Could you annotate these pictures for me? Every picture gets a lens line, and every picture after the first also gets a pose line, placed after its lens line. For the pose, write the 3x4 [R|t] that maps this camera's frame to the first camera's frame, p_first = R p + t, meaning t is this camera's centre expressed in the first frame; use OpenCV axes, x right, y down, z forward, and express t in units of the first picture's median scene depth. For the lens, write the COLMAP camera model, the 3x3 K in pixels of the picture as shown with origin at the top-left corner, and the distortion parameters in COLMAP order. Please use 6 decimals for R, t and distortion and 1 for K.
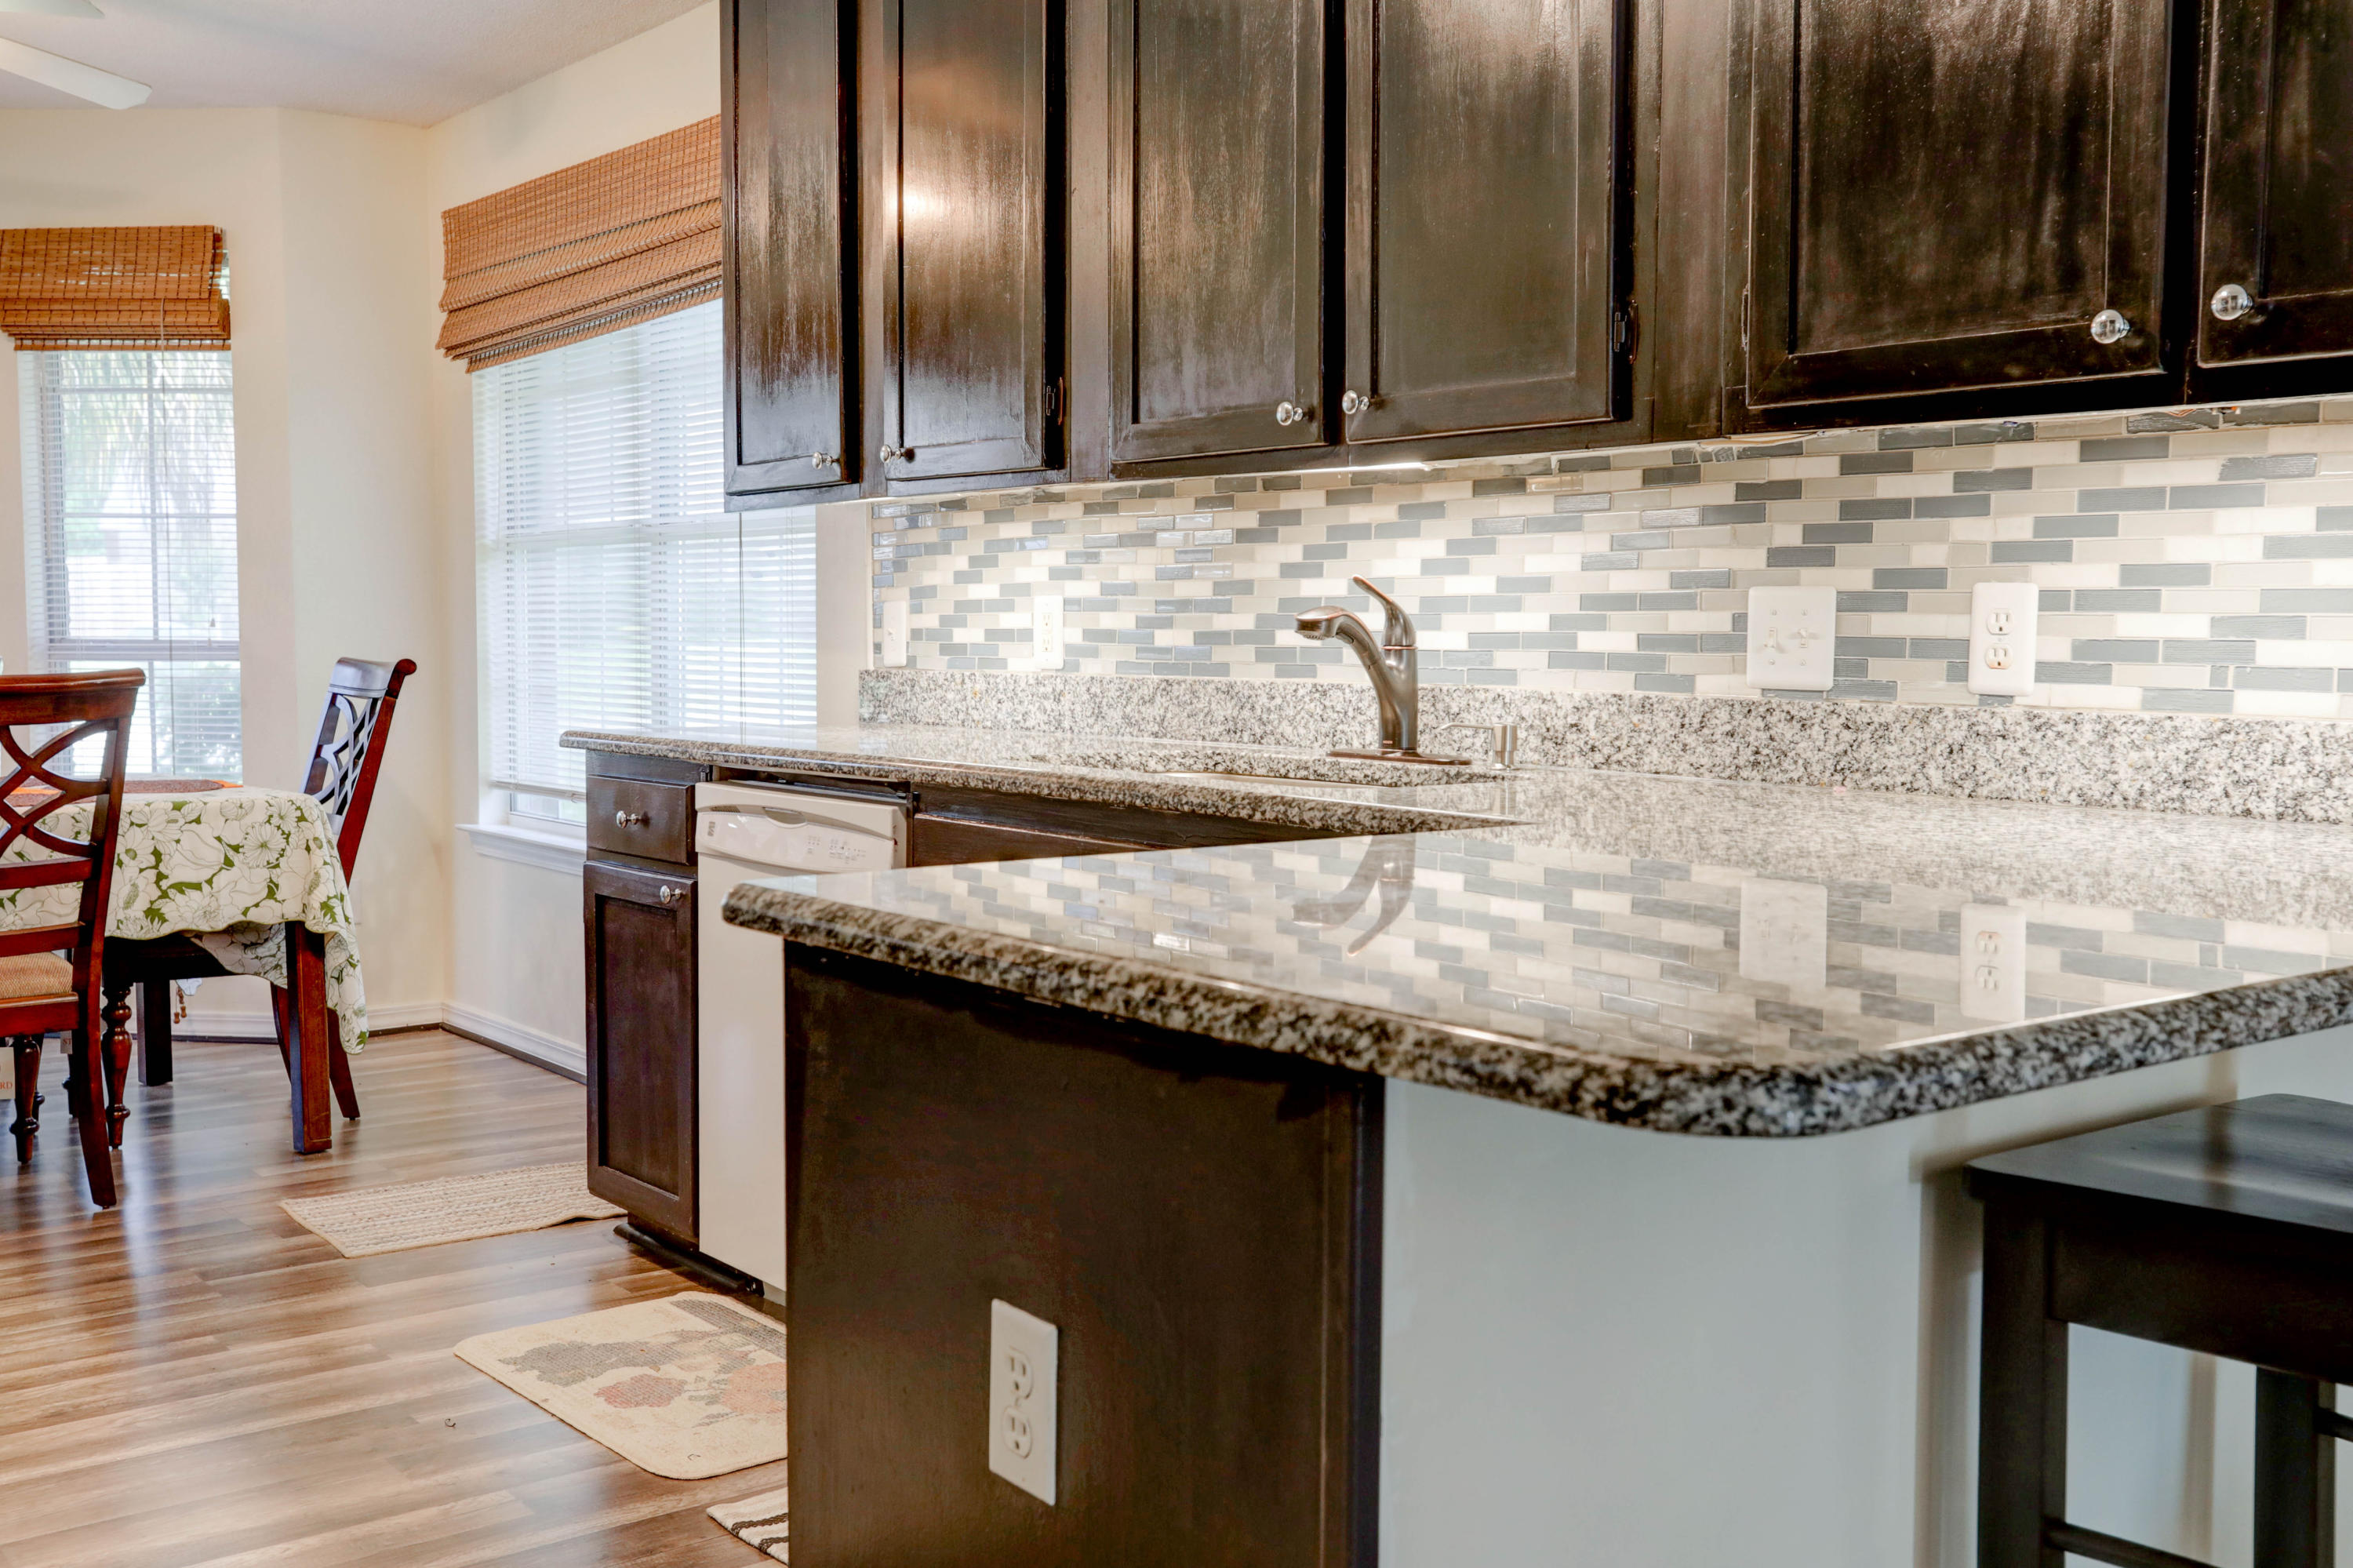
lens RADIAL K [[2310.2, 0, 1176.5], [0, 2310.2, 784.0], [0, 0, 1]] dist [-0.006335, 0.128474]
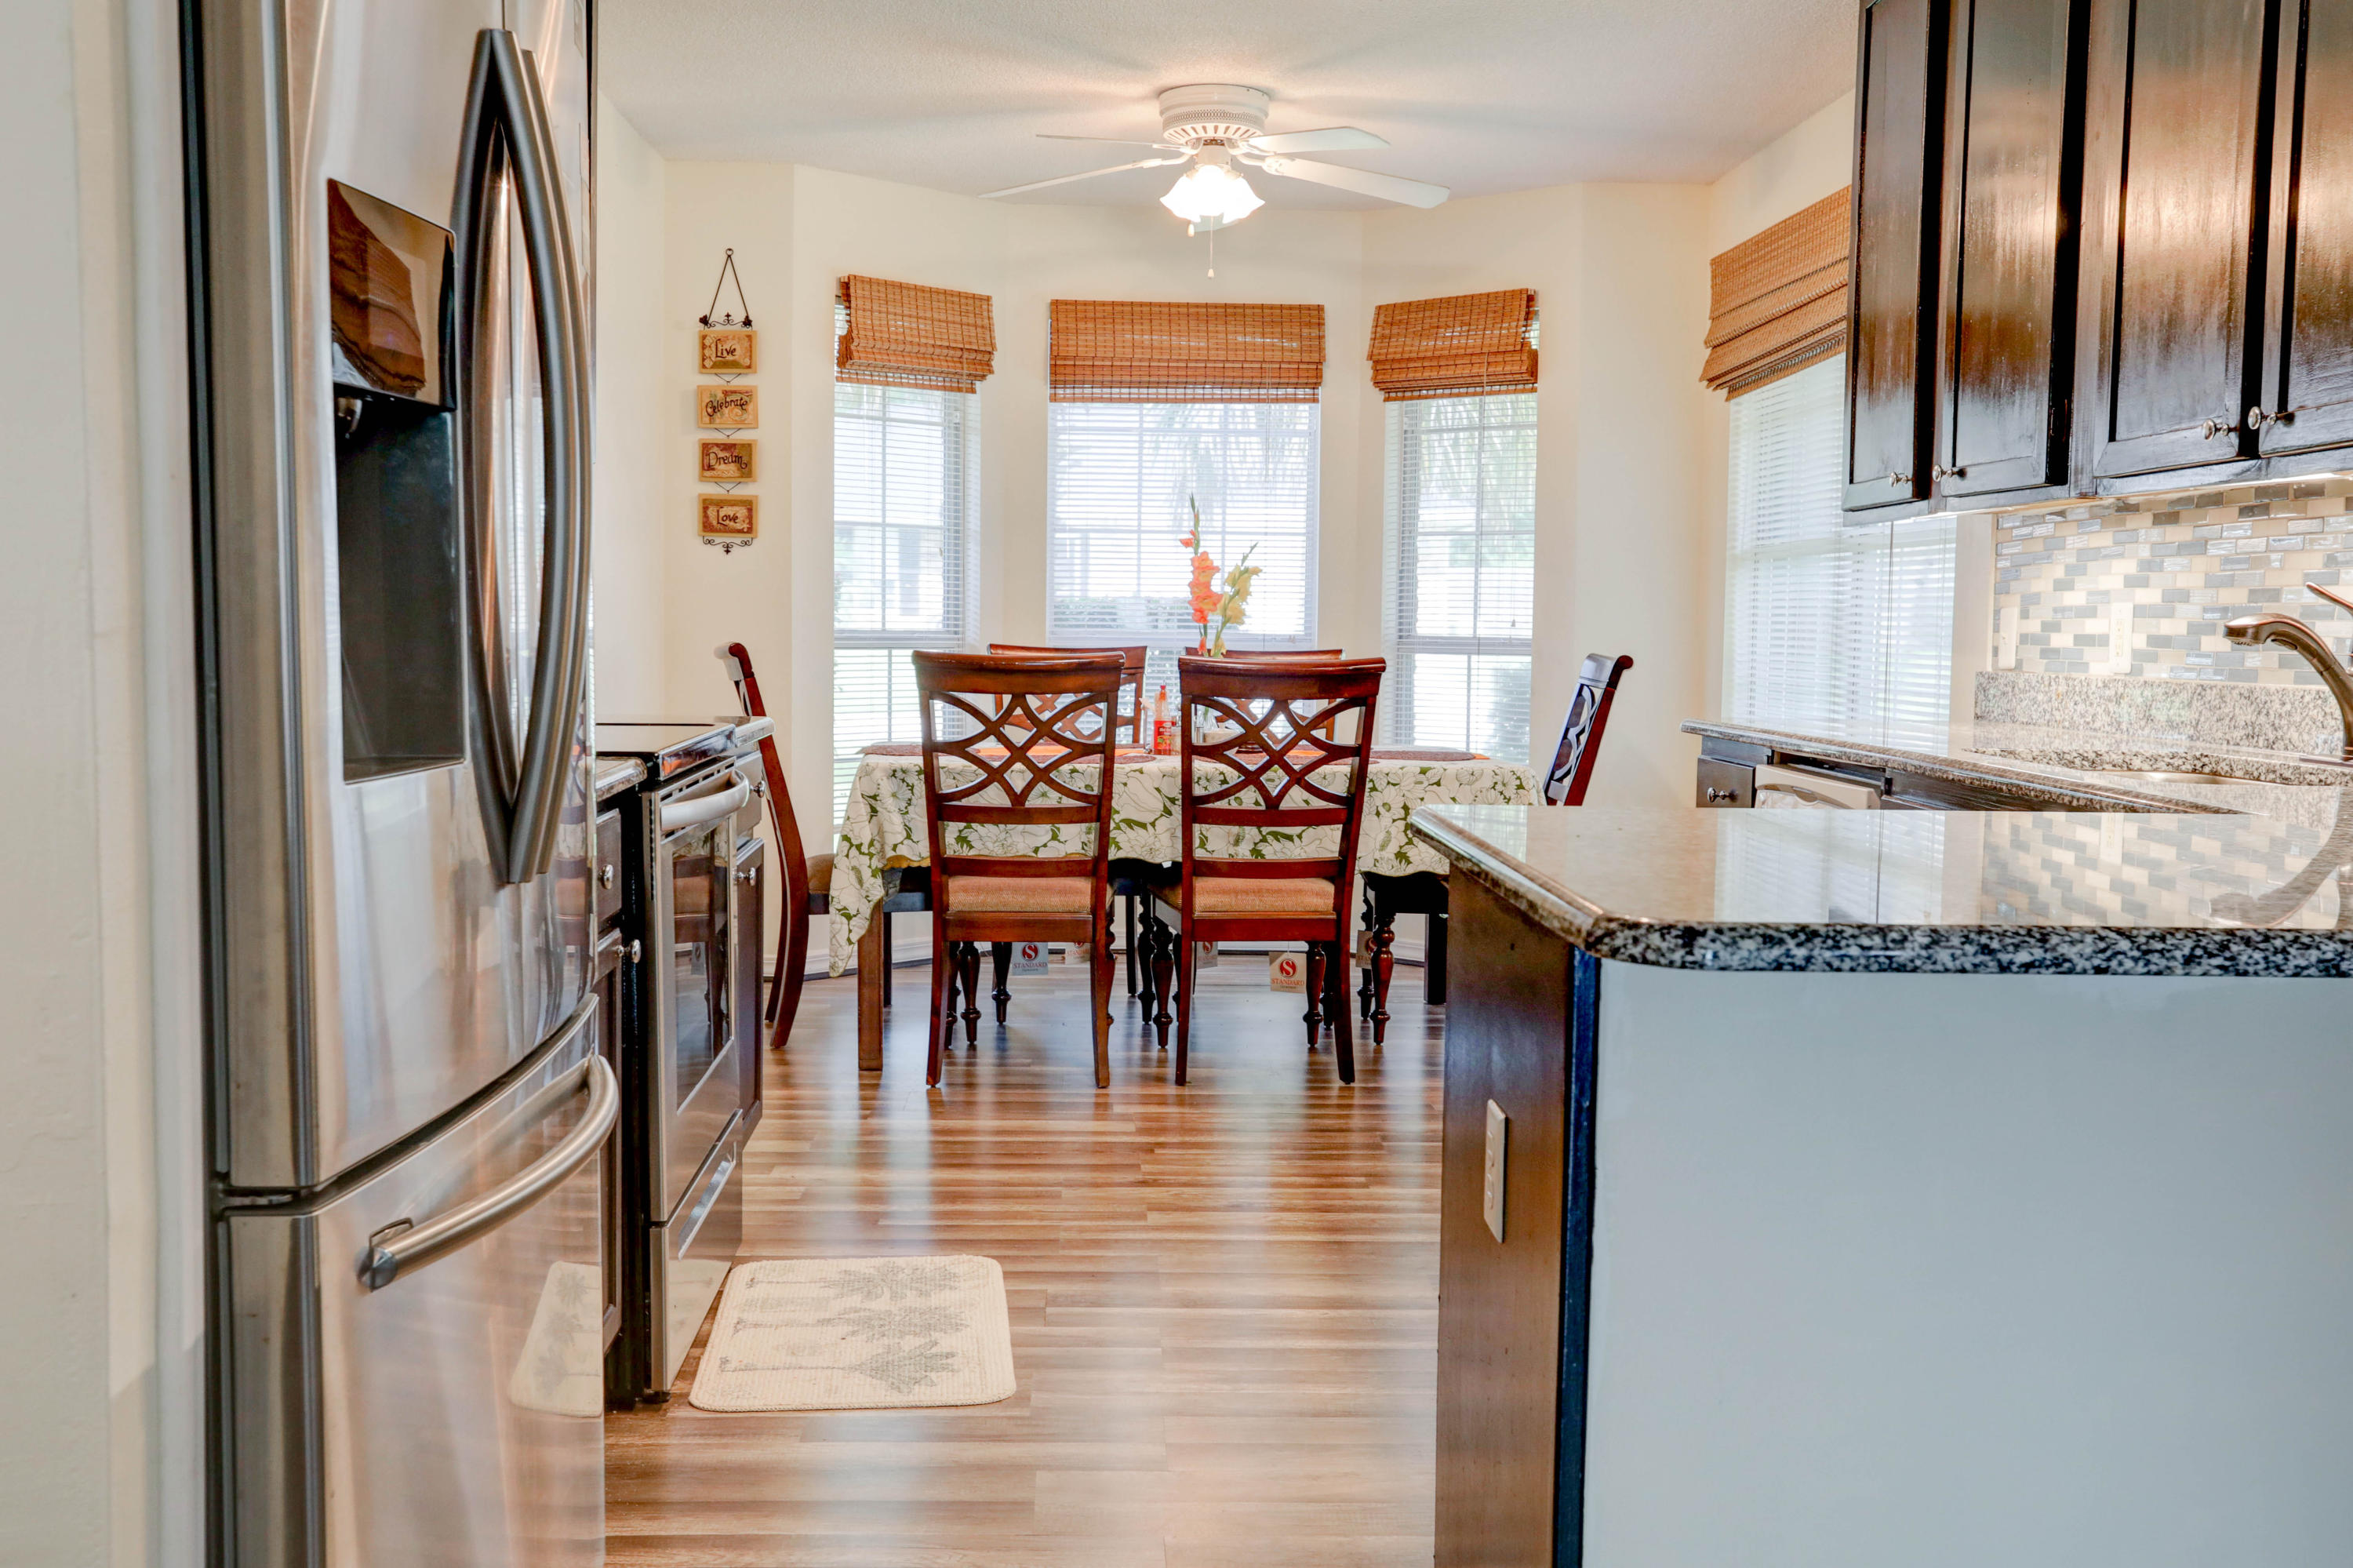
lens RADIAL K [[2310.2, 0, 1176.5], [0, 2310.2, 784.0], [0, 0, 1]] dist [-0.006335, 0.128474]
pose [[0.816201, 0.049674, -0.575629, 0.190245], [-0.050785, 0.998609, 0.014164, 0.006526], [0.575532, 0.017673, 0.817588, -0.090614]]
